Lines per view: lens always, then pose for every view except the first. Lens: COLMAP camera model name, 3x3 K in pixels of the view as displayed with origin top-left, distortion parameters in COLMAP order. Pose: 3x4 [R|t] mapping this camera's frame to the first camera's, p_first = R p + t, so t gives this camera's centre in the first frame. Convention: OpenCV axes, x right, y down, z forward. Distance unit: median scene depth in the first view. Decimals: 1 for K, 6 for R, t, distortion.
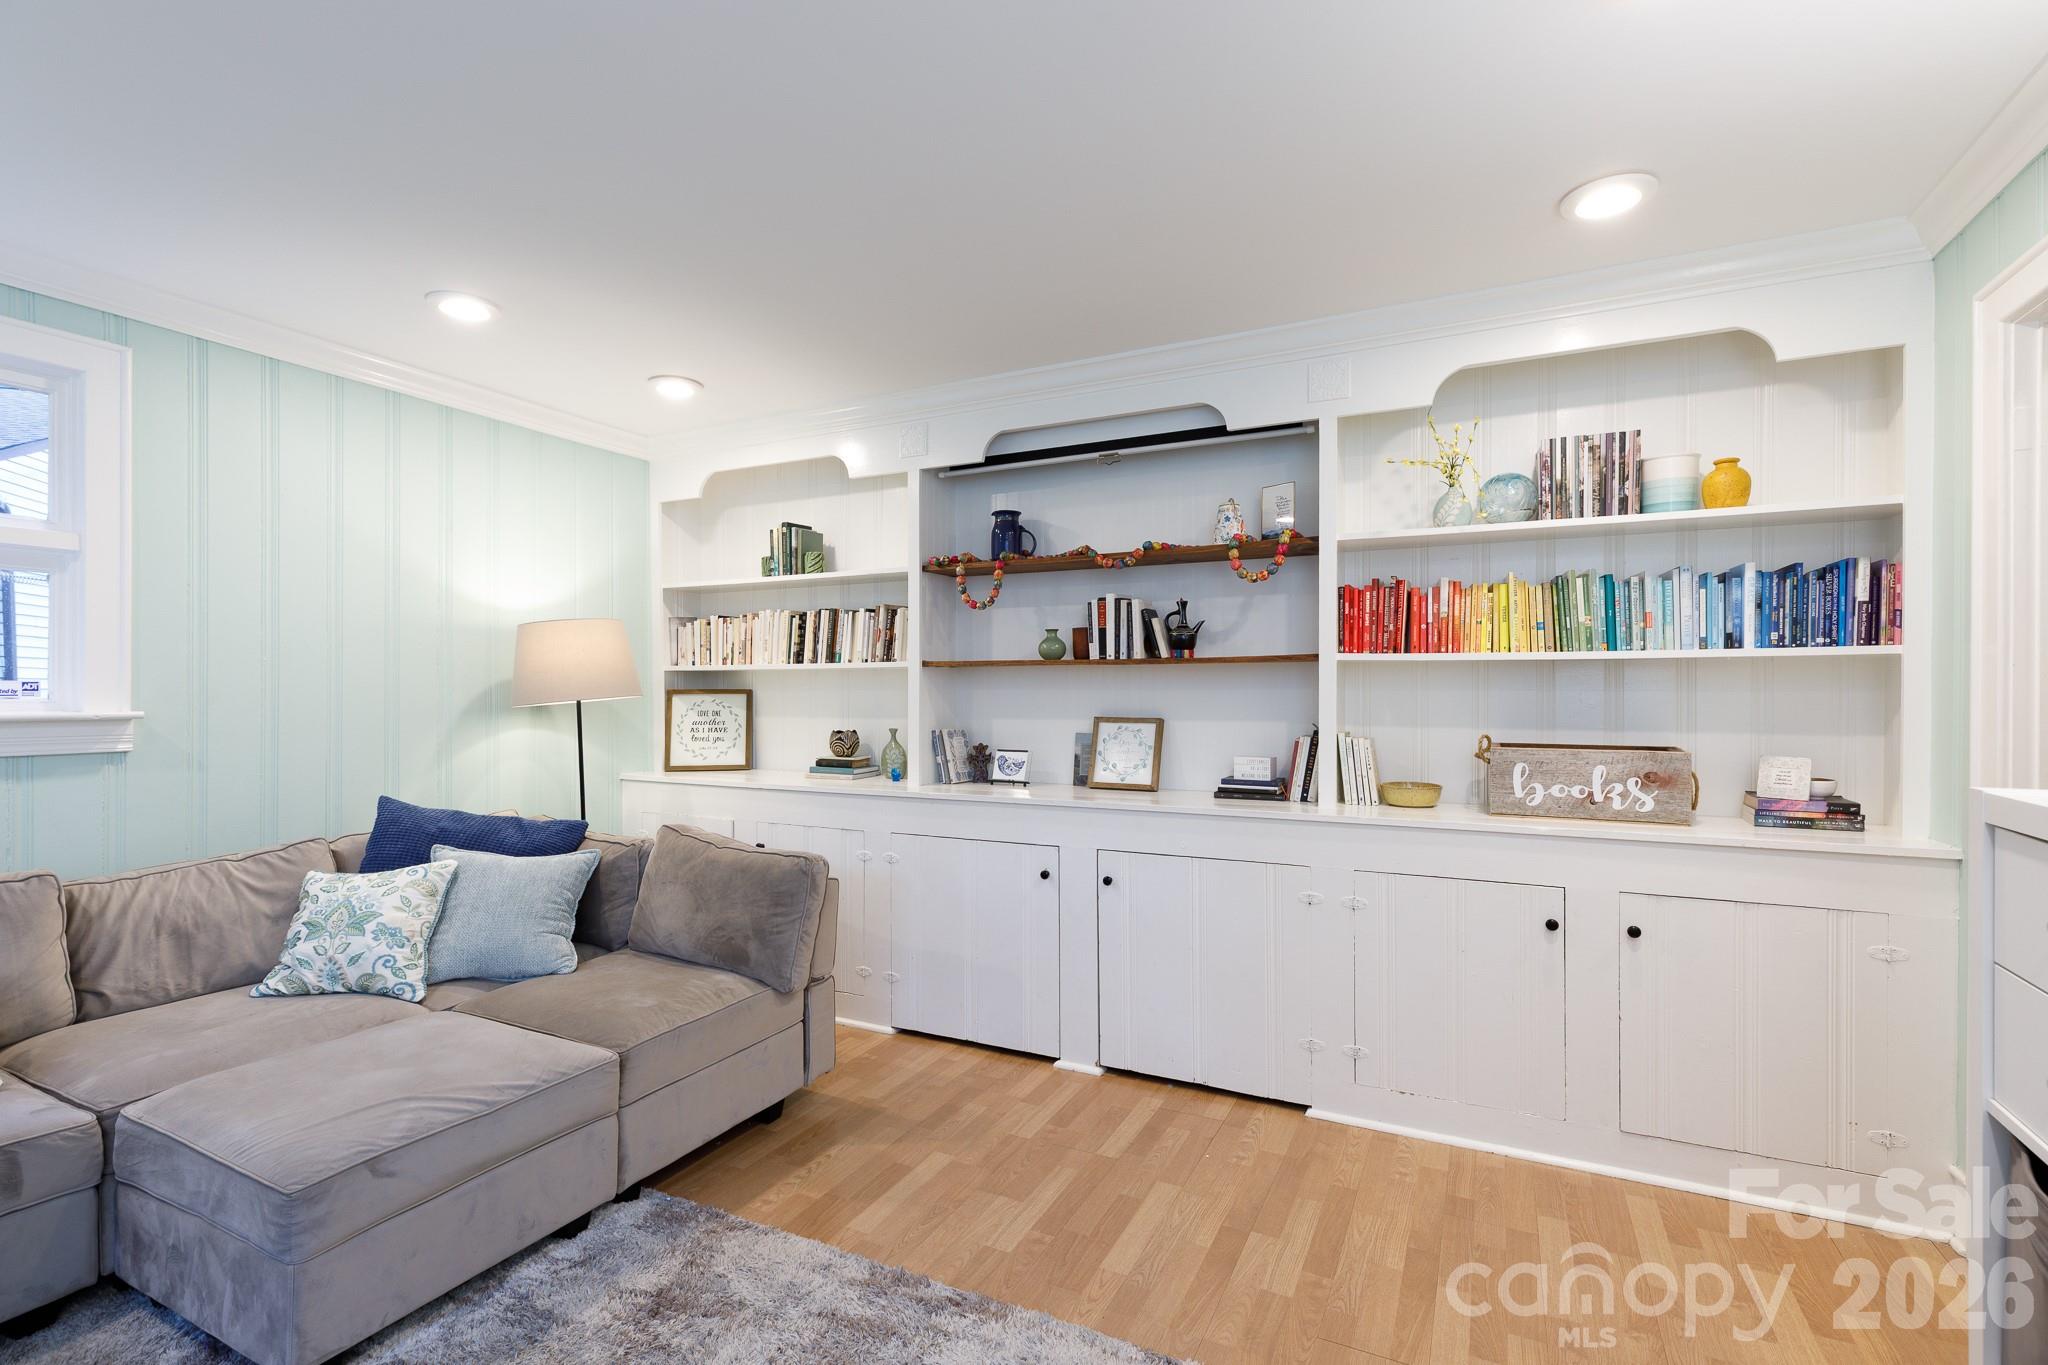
lens RADIAL K [[924.0, 0, 1025.0], [0, 924.0, 682.4], [0, 0, 1]] dist [0.002885, -0.000579]
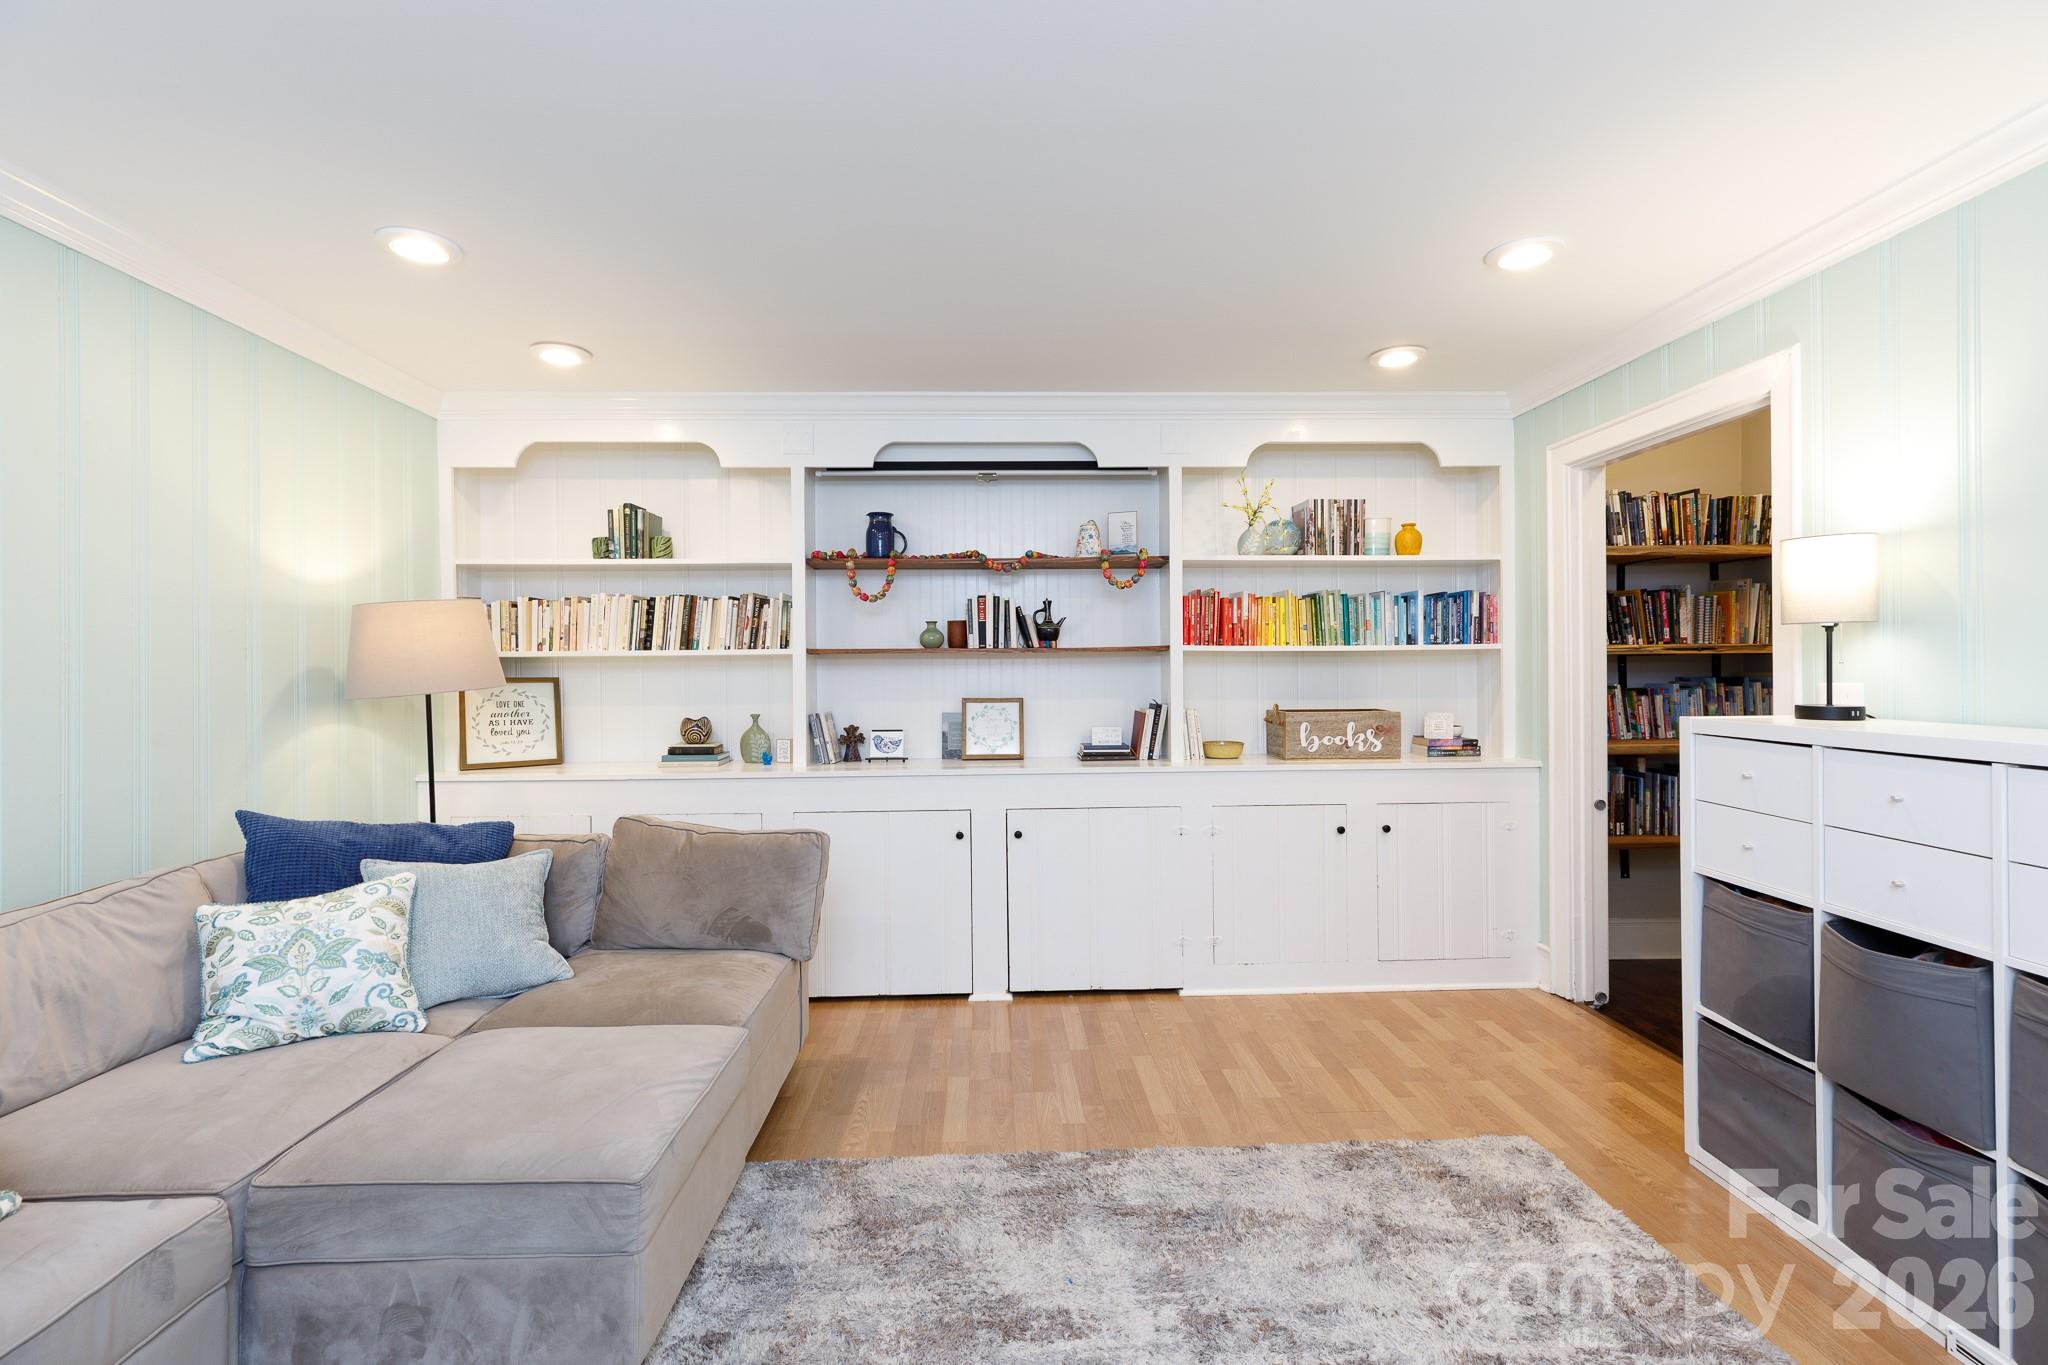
lens RADIAL K [[924.0, 0, 992.7], [0, 924.0, 664.9], [0, 0, 1]] dist [0.002885, -0.000579]
pose [[0.880808, -0.001920, 0.473469, -0.541894], [0.004300, 0.999983, -0.003945, 0.000560], [-0.473453, 0.005510, 0.880802, -0.035566]]
